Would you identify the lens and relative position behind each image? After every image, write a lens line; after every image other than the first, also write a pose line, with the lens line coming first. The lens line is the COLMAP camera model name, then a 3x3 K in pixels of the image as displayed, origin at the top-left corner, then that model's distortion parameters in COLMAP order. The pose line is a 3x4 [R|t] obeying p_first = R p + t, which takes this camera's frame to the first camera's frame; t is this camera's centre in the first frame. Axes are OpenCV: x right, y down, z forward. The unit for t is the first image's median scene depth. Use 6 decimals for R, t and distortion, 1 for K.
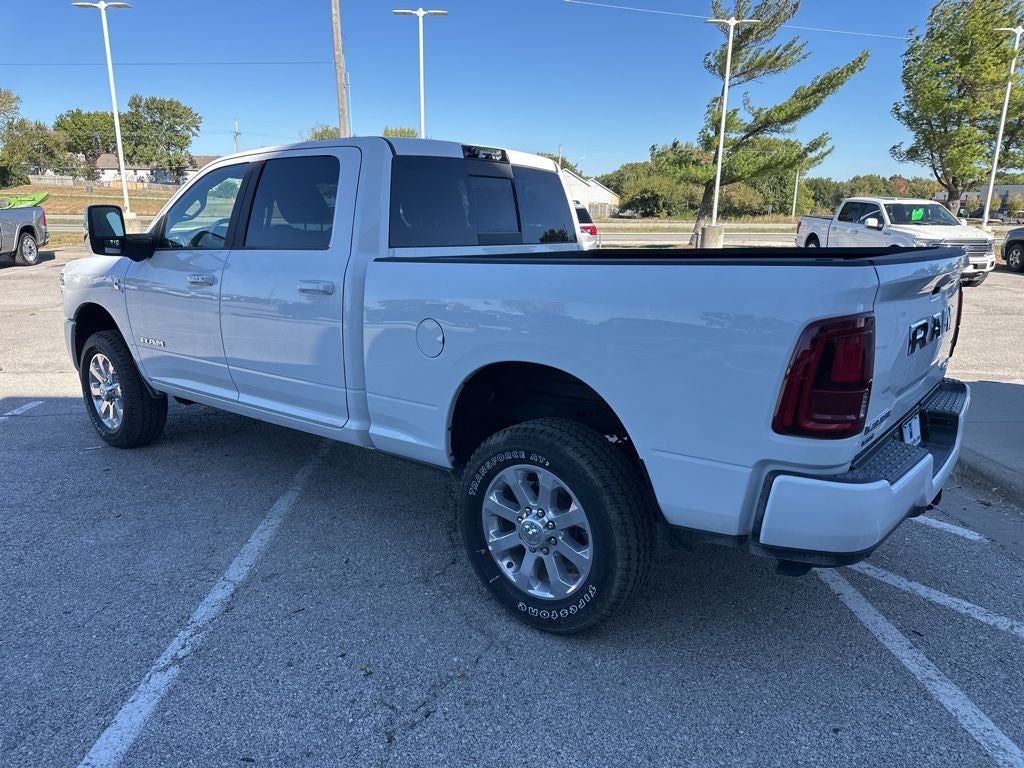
lens RADIAL K [[714.1, 0, 510.2], [0, 714.1, 387.4], [0, 0, 1]] dist [0.060688, -0.071224]
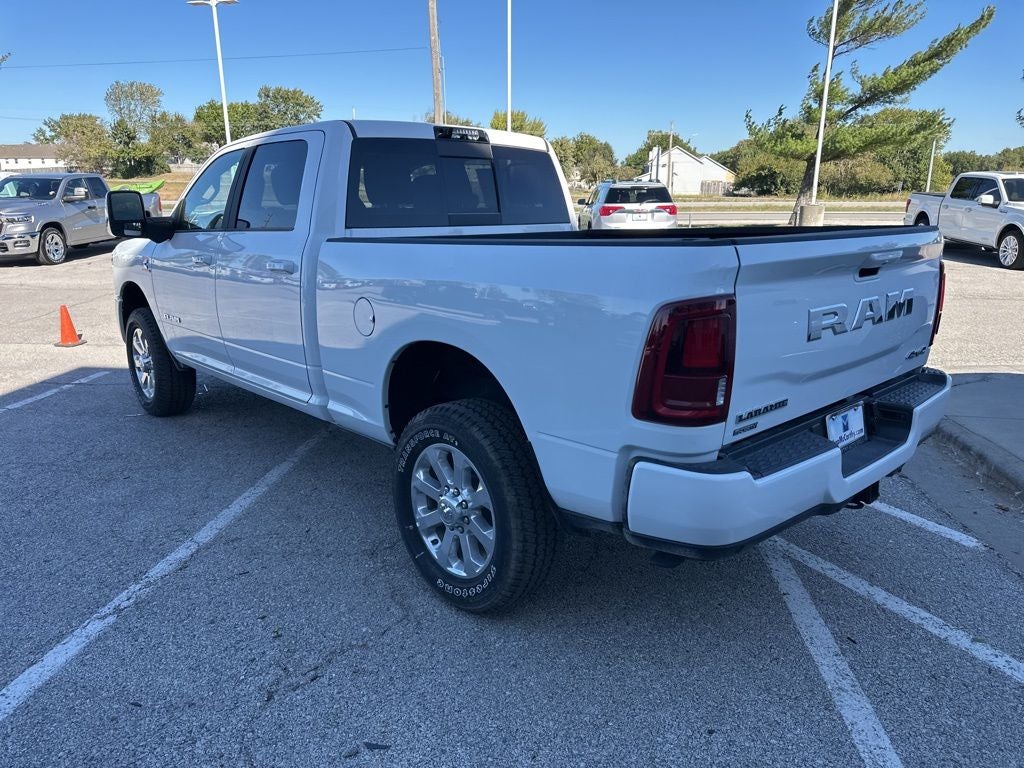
lens RADIAL K [[715.1, 0, 509.2], [0, 715.1, 381.5], [0, 0, 1]] dist [0.061422, -0.075624]
pose [[0.988668, 0.026568, -0.147747, 0.214897], [-0.024140, 0.999543, 0.018201, -0.000340], [0.148163, -0.014428, 0.988858, 0.012484]]
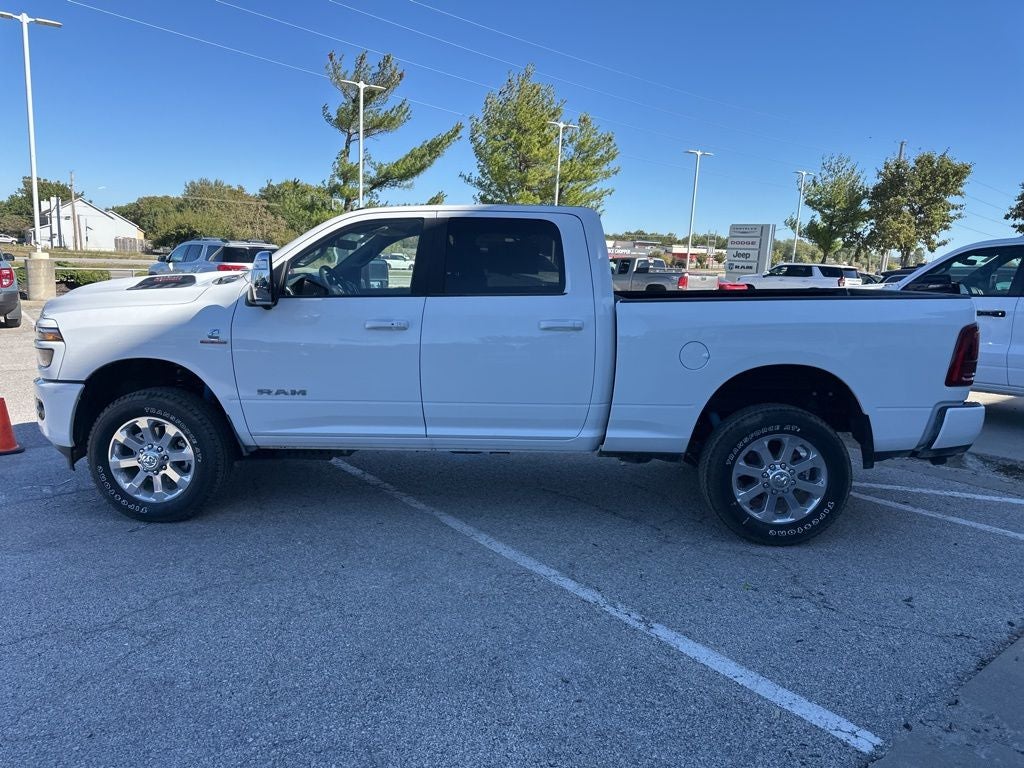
lens RADIAL K [[715.1, 0, 509.2], [0, 715.1, 381.5], [0, 0, 1]] dist [0.061422, -0.075624]
pose [[0.813486, -0.081460, 0.575852, -1.051588], [0.116581, 0.992885, -0.024237, -0.024181], [-0.569781, 0.086850, 0.817195, 0.062598]]
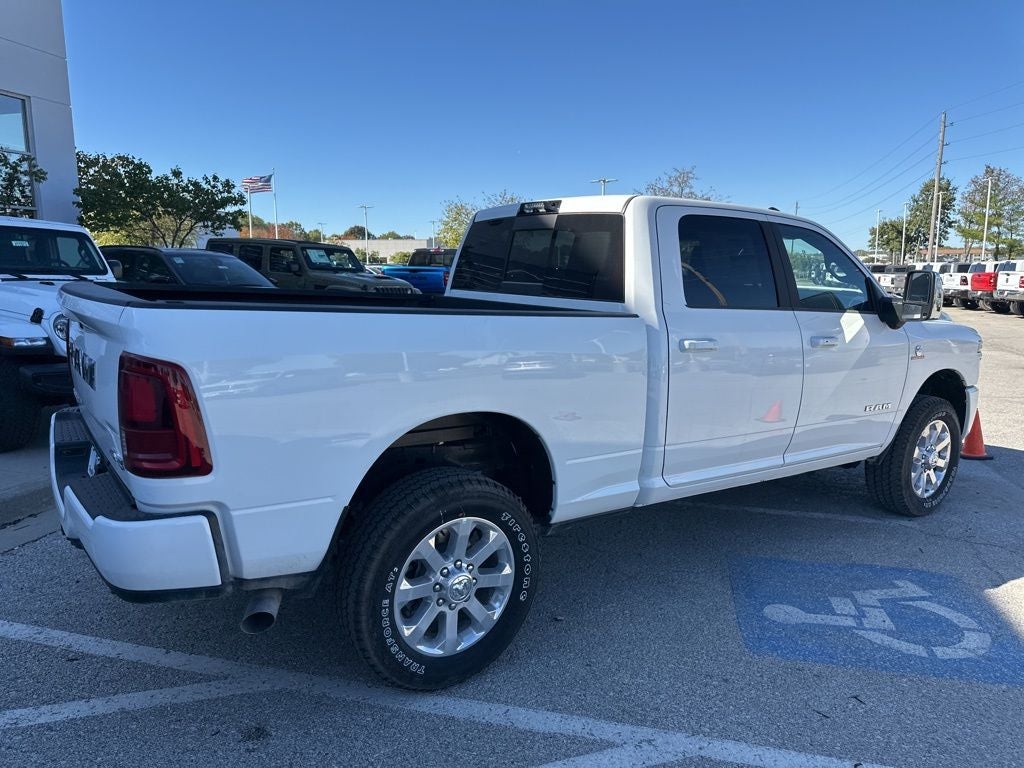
lens RADIAL K [[715.1, 0, 509.2], [0, 715.1, 381.5], [0, 0, 1]] dist [0.061422, -0.075624]
pose [[-0.270493, 0.137290, -0.952882, 1.107581], [-0.242533, 0.948139, 0.205454, -0.328419], [0.931671, 0.286679, -0.223168, 1.424665]]
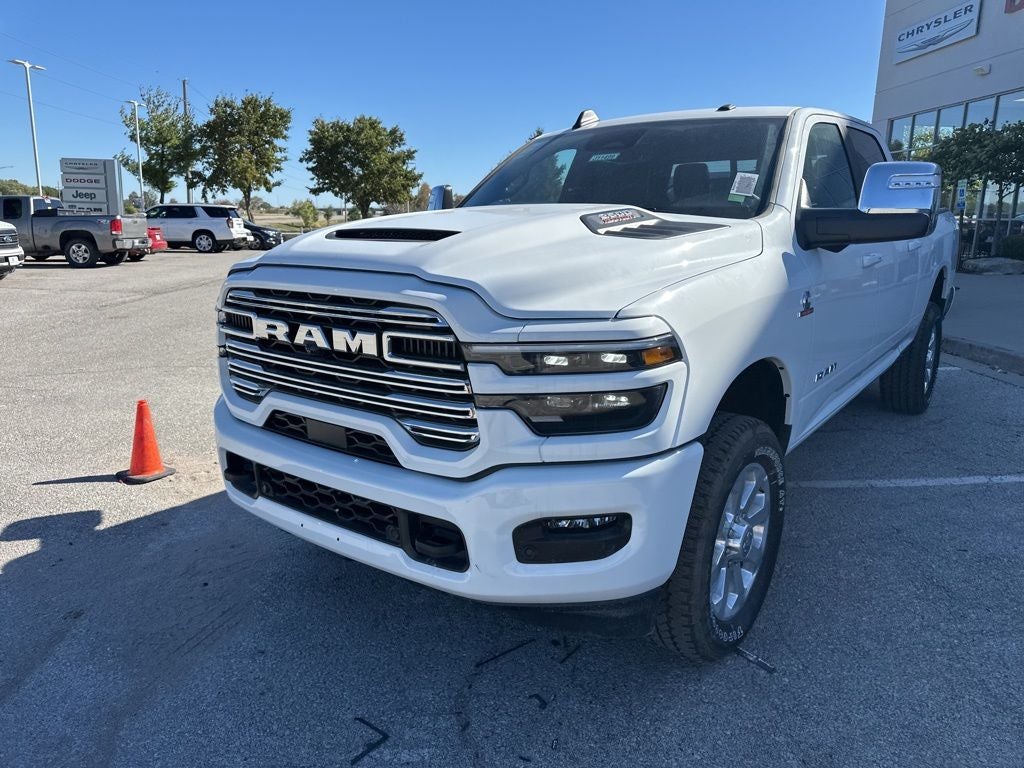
lens RADIAL K [[725.7, 0, 512.0], [0, 725.7, 384.0], [0, 0, 1]] dist [-0.001414, -0.002094]
pose [[-0.014700, -0.234681, 0.971961, -1.511267], [0.234054, 0.944252, 0.231530, -0.363920], [-0.972112, 0.230895, 0.041047, 1.658871]]
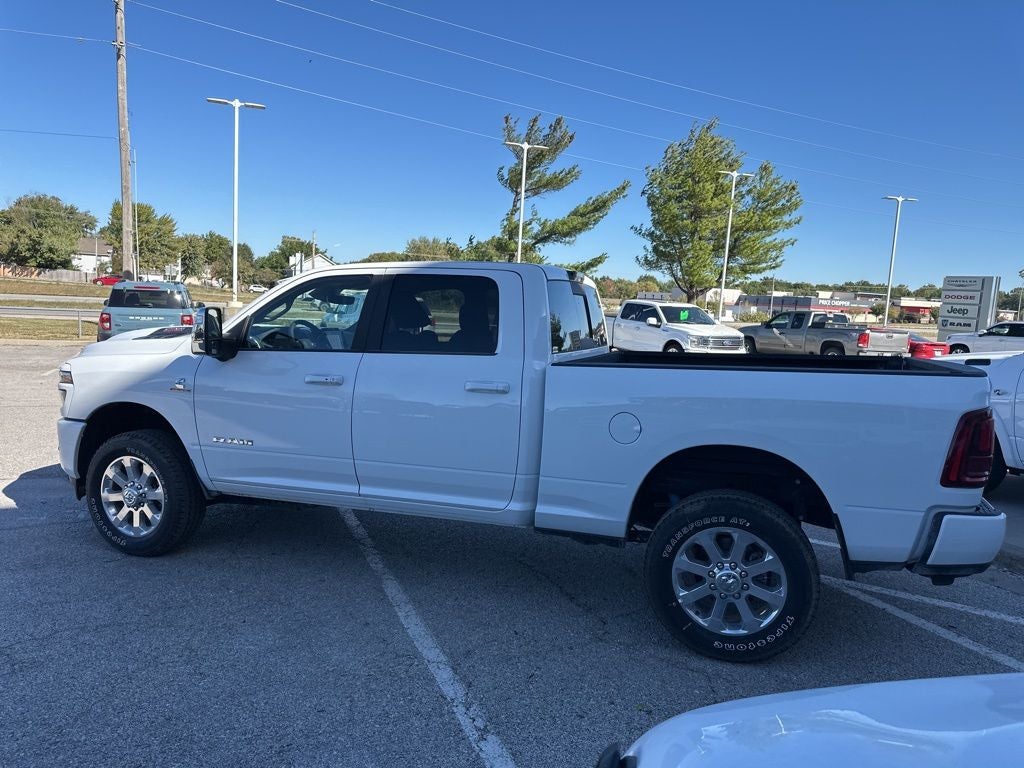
lens RADIAL K [[715.1, 0, 509.2], [0, 715.1, 381.5], [0, 0, 1]] dist [0.061422, -0.075624]
pose [[0.940962, -0.005736, 0.338463, -0.623227], [0.047678, 0.992135, -0.115735, -0.014496], [-0.335137, 0.125039, 0.933835, -0.080613]]
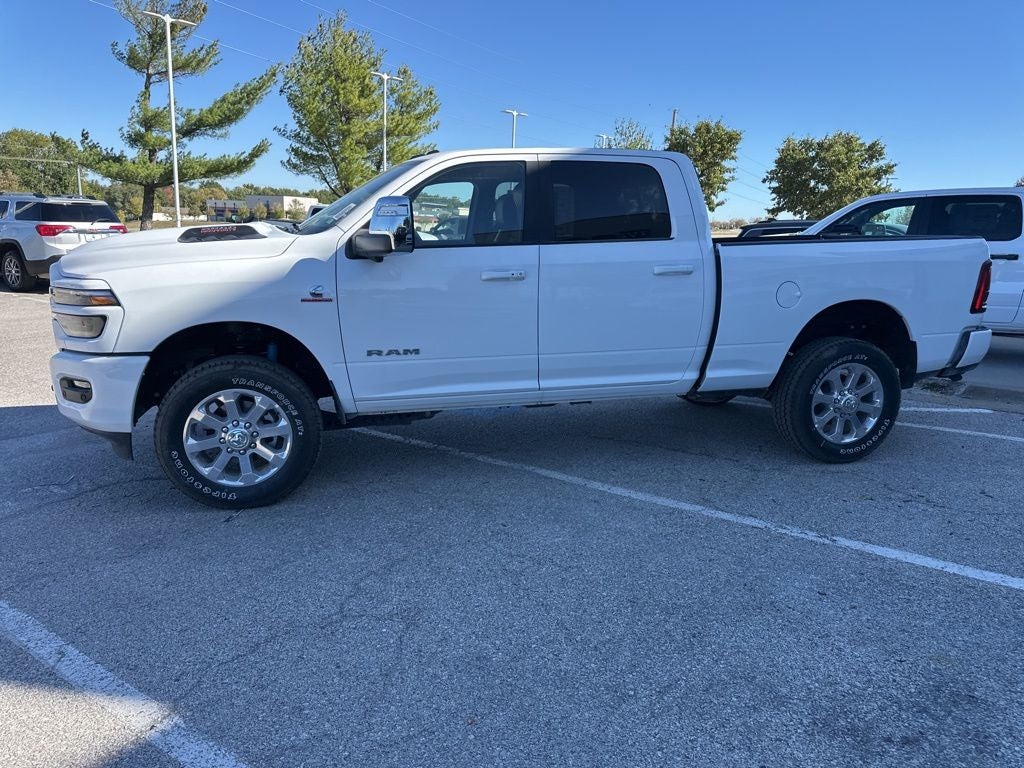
lens RADIAL K [[710.7, 0, 509.2], [0, 710.7, 390.1], [0, 0, 1]] dist [0.093253, -0.134163]
pose [[0.610085, -0.170227, 0.773834, -1.440545], [0.172453, 0.981763, 0.080006, -0.082438], [-0.773341, 0.084640, 0.628316, 0.455961]]
